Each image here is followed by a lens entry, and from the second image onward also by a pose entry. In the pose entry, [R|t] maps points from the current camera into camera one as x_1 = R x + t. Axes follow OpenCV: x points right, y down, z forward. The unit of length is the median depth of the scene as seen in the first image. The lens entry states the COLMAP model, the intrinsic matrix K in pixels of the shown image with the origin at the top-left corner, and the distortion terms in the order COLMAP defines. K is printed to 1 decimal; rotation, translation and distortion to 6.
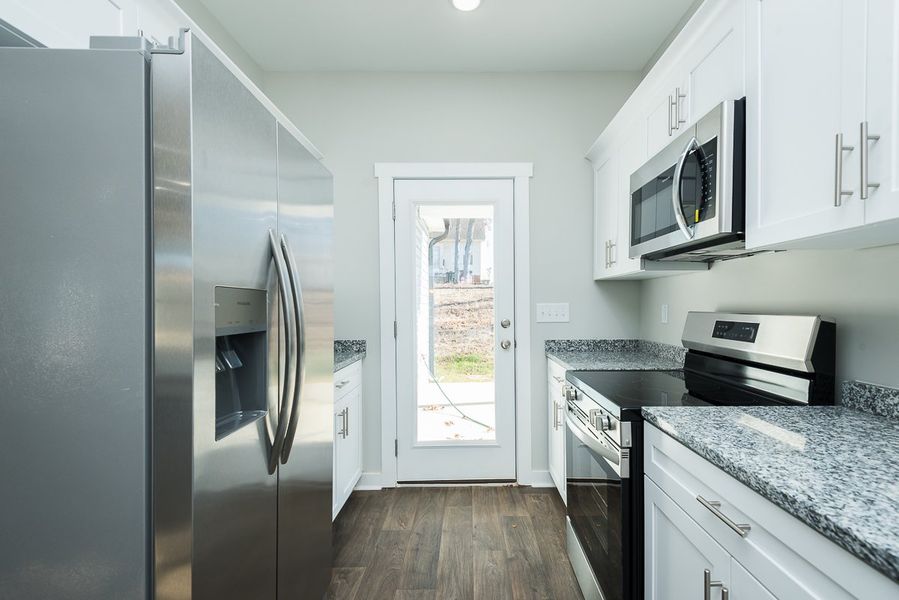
lens RADIAL K [[420.3, 0, 474.4], [0, 420.3, 307.5], [0, 0, 1]] dist [0.002637, -0.000404]
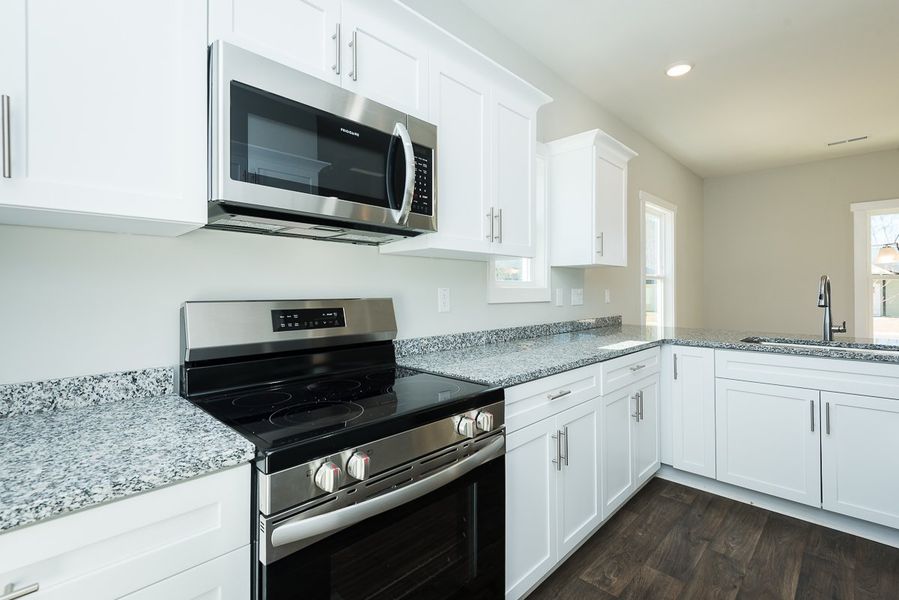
lens RADIAL K [[416.1, 0, 452.6], [0, 416.1, 285.1], [0, 0, 1]] dist [0.040098, -0.021696]
pose [[-0.712117, 0.007686, 0.702019, -0.188134], [0.003243, 0.999965, -0.007658, -0.007526], [-0.702054, -0.003177, -0.712117, 1.153839]]
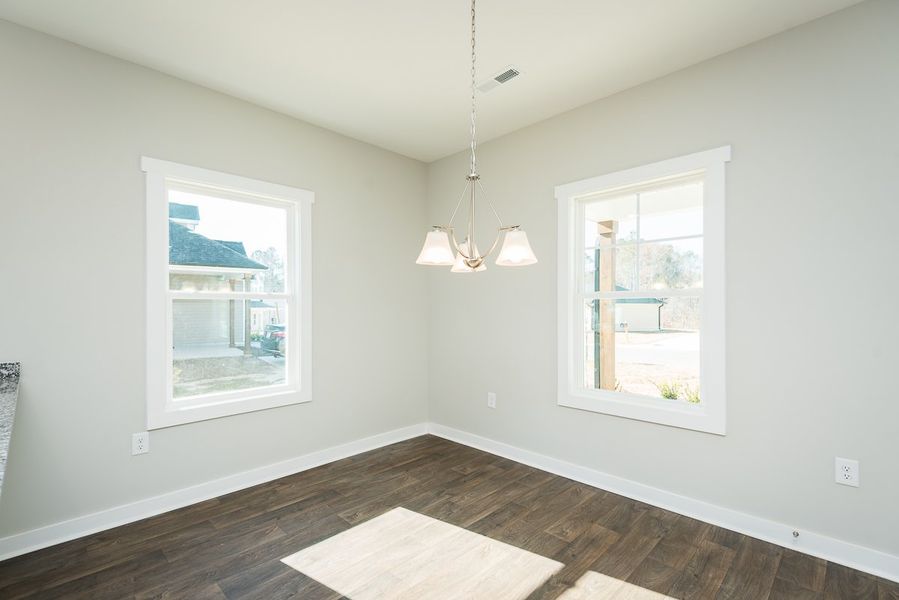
lens RADIAL K [[405.7, 0, 446.1], [0, 405.7, 306.4], [0, 0, 1]] dist [0.000138, -0.000389]
pose [[-0.696301, 0.005000, 0.717732, -0.919556], [0.005808, 0.999982, -0.001331, -0.020496], [-0.717726, 0.003242, -0.696318, -0.719649]]
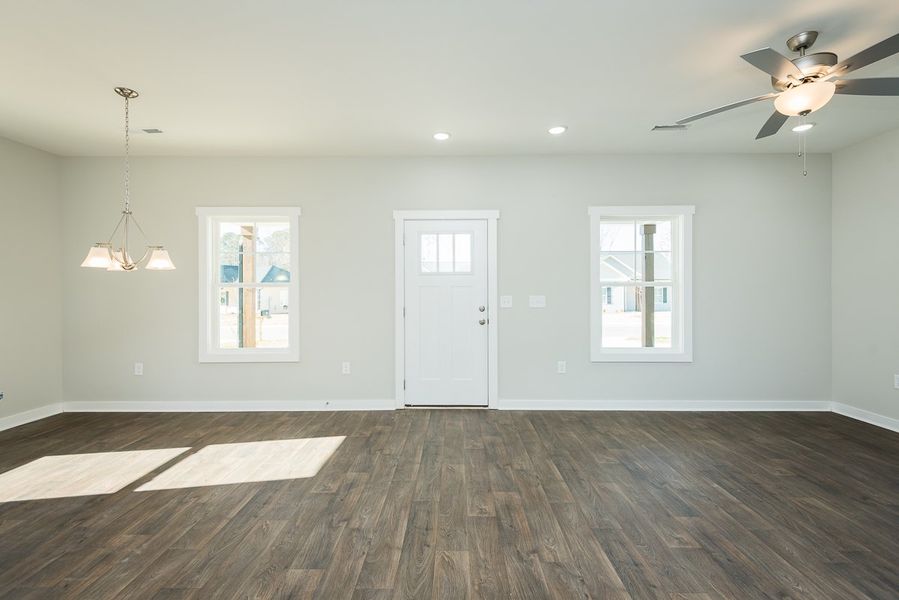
lens RADIAL K [[405.8, 0, 450.3], [0, 405.8, 293.1], [0, 0, 1]] dist [0.025181, -0.013428]
pose [[-0.999704, 0.004438, 0.023939, -1.508100], [0.004672, 0.999942, 0.009752, -0.034503], [-0.023894, 0.009861, -0.999666, 0.056826]]
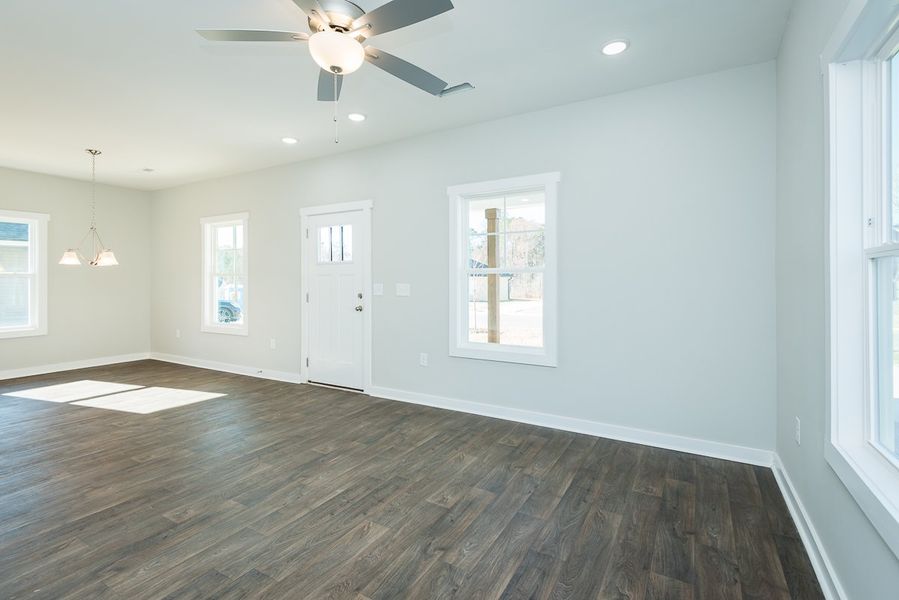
lens RADIAL K [[420.9, 0, 449.9], [0, 420.9, 275.1], [0, 0, 1]] dist [0.031117, -0.000605]
pose [[-0.855136, 0.011270, 0.518282, -3.278339], [0.008129, 0.999932, -0.008330, -0.018589], [-0.518341, -0.002910, -0.855169, -0.379251]]
